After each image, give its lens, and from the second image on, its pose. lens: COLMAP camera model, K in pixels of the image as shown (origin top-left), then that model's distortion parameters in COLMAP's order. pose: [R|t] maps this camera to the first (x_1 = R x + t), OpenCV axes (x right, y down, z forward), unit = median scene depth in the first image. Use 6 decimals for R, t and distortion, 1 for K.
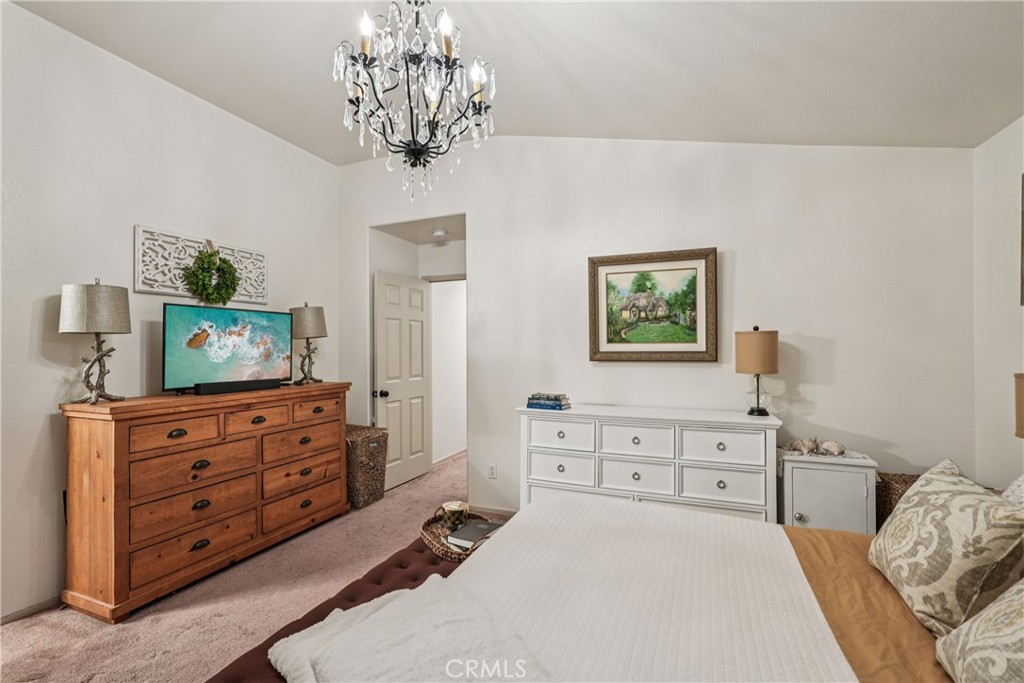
lens RADIAL K [[450.1, 0, 512.2], [0, 450.1, 344.0], [0, 0, 1]] dist [-0.011988, 0.005600]
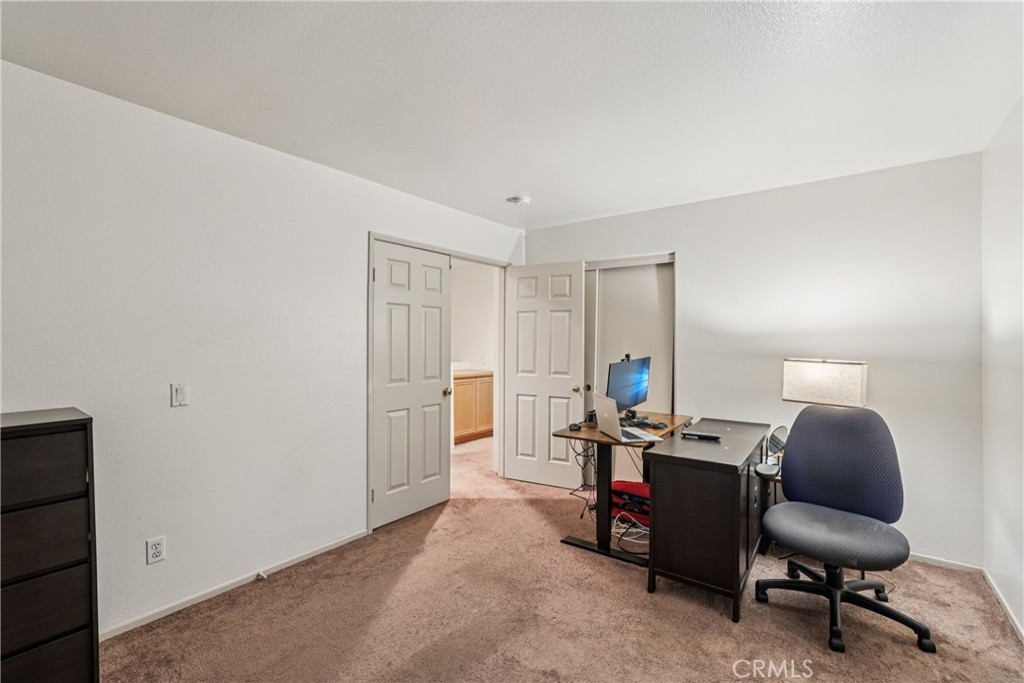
lens RADIAL K [[450.1, 0, 513.0], [0, 450.1, 343.4], [0, 0, 1]] dist [-0.011988, 0.005600]
pose [[0.971122, 0.002095, -0.238576, 0.112204], [0.000407, 0.999945, 0.010435, 0.003994], [0.238585, -0.010231, 0.971068, 0.280077]]
